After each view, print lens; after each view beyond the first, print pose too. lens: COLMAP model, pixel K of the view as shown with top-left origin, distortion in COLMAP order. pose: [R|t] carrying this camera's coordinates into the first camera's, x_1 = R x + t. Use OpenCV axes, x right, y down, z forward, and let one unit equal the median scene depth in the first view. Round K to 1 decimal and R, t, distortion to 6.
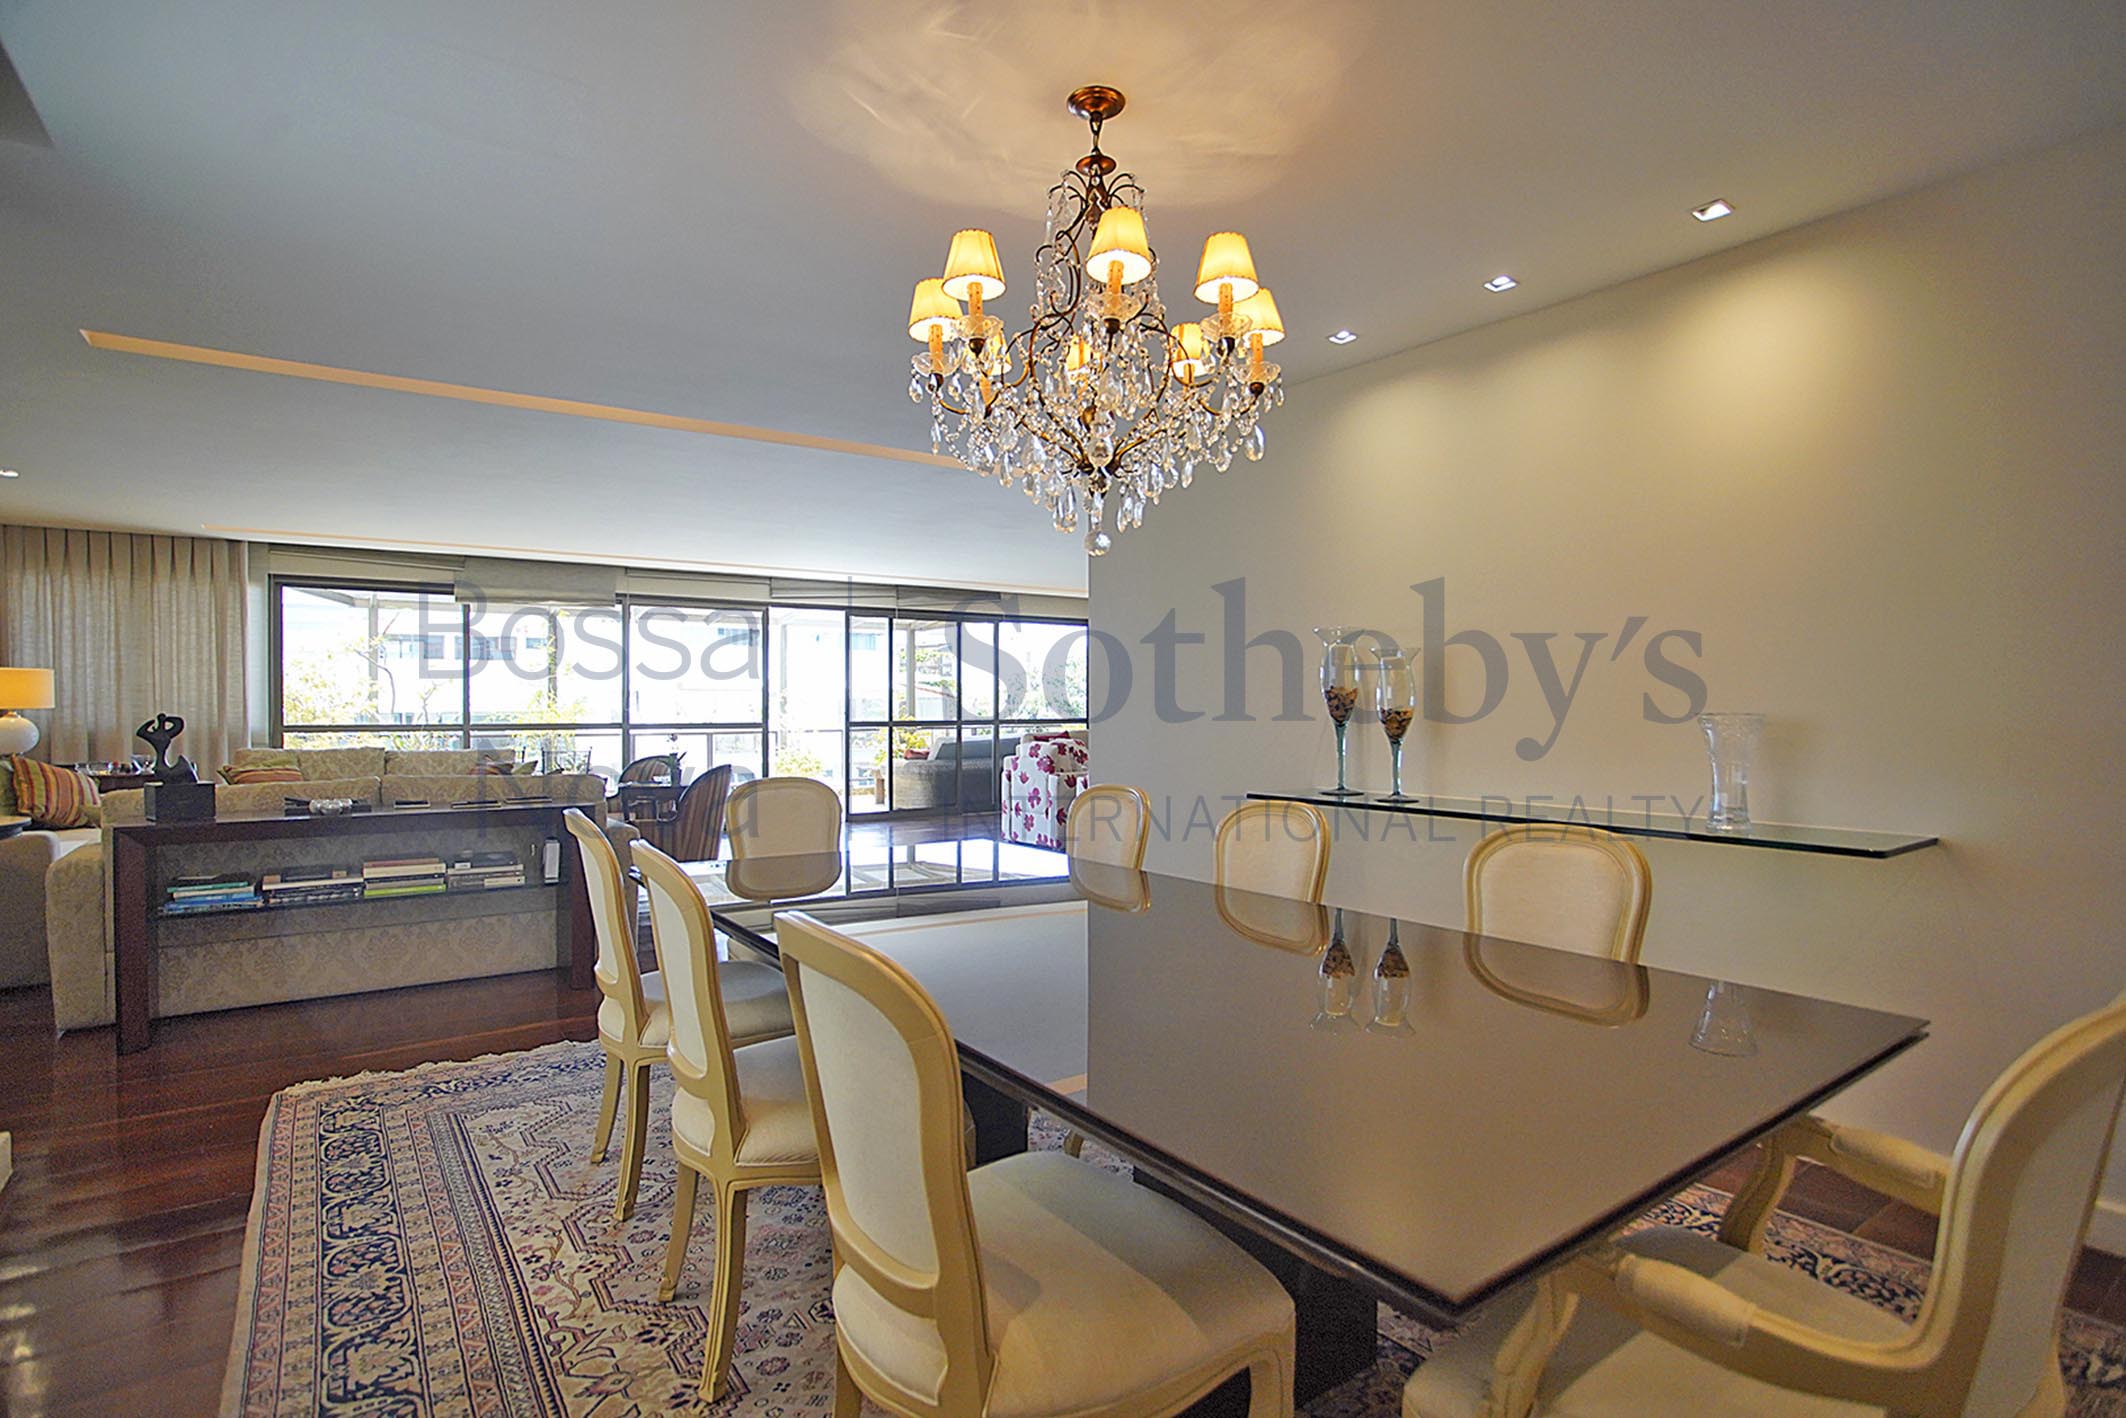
lens RADIAL K [[1072.3, 0, 1034.8], [0, 1072.3, 712.7], [0, 0, 1]] dist [-0.060910, 0.036242]
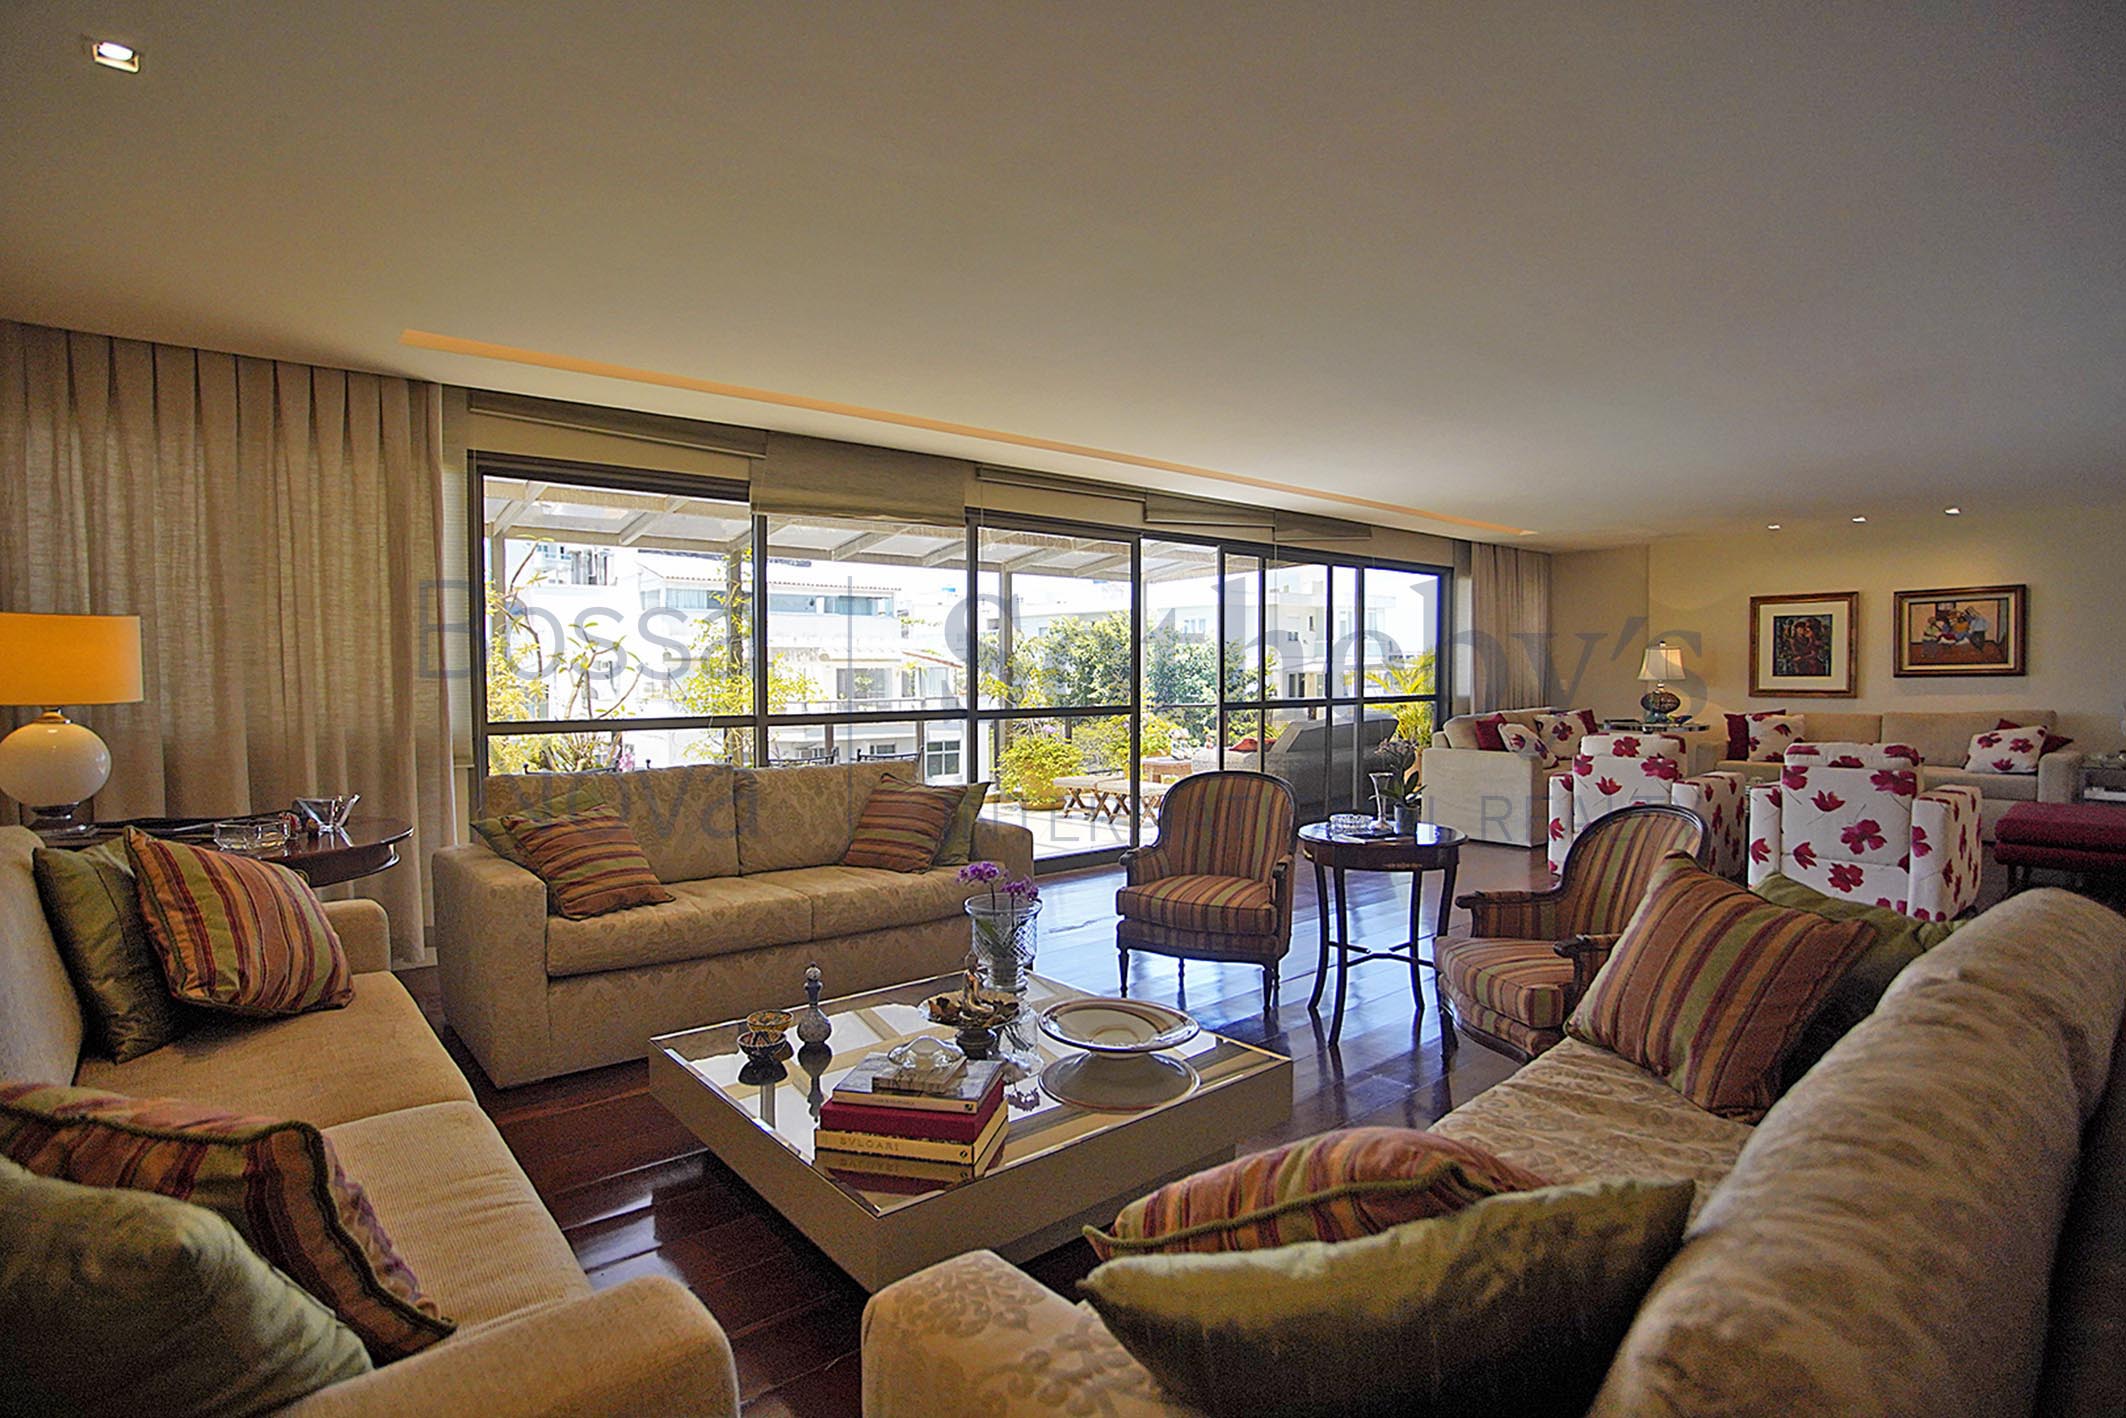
lens RADIAL K [[1052.6, 0, 1050.1], [0, 1052.6, 712.8], [0, 0, 1]] dist [-0.068154, 0.031324]
pose [[0.994068, -0.006431, 0.108571, -0.444417], [0.002642, 0.999383, 0.035014, -0.010846], [-0.108729, -0.034520, 0.993472, 0.386454]]
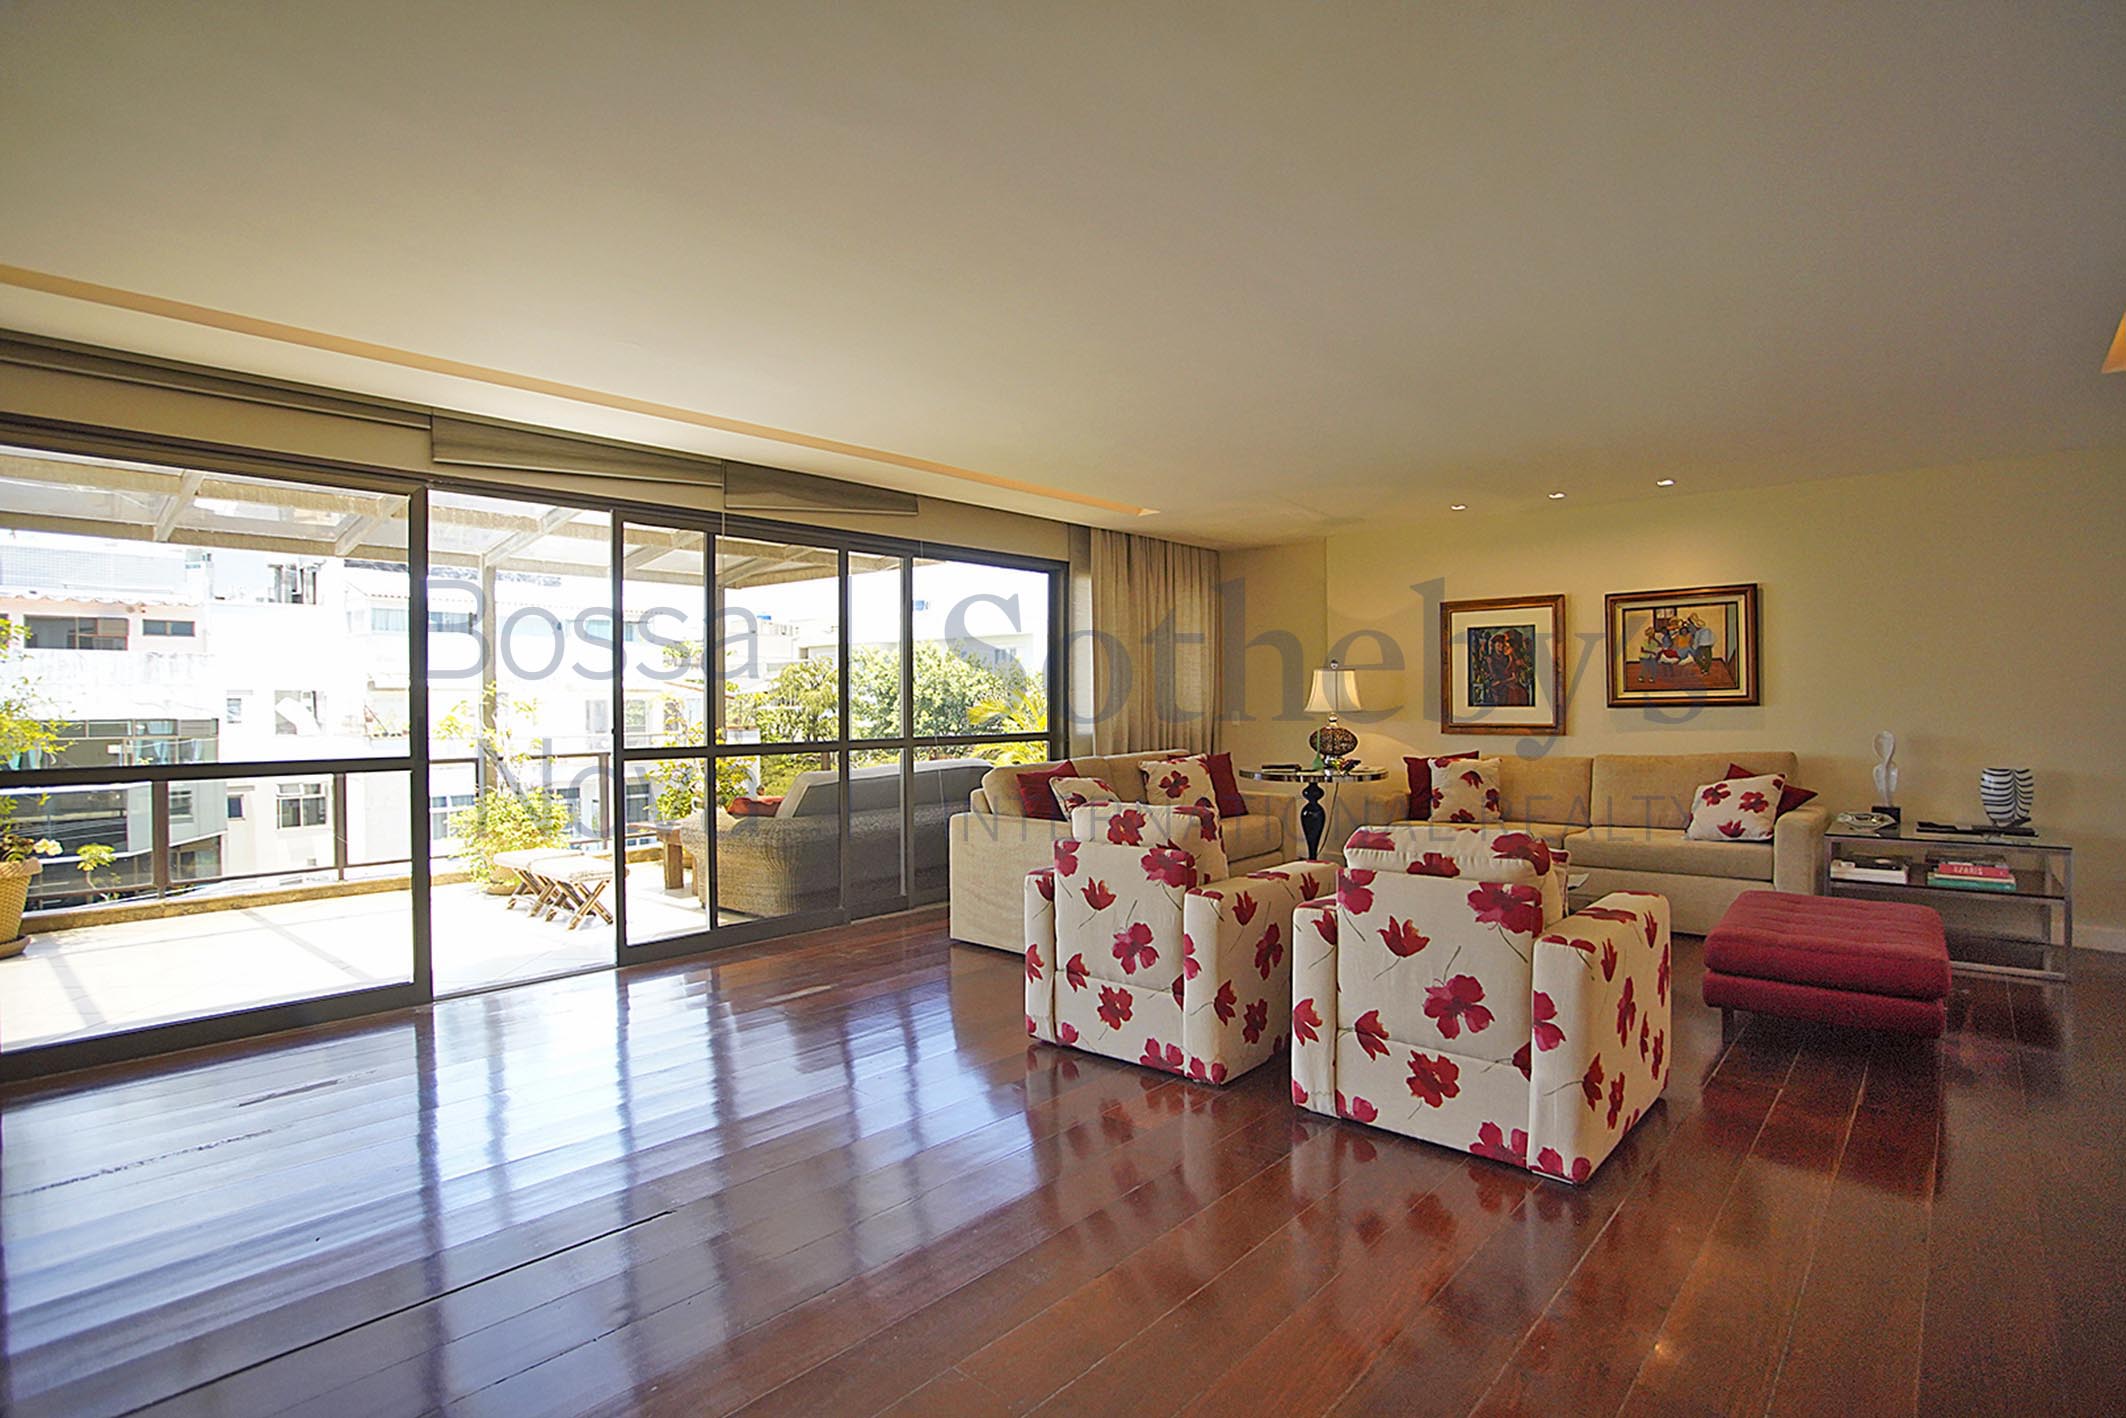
lens RADIAL K [[1052.6, 0, 1050.1], [0, 1052.6, 712.8], [0, 0, 1]] dist [-0.068154, 0.031324]
pose [[0.969934, -0.005028, 0.243317, -0.125571], [0.003802, 0.999978, 0.005509, -0.010482], [-0.243340, -0.004418, 0.969931, 0.629205]]
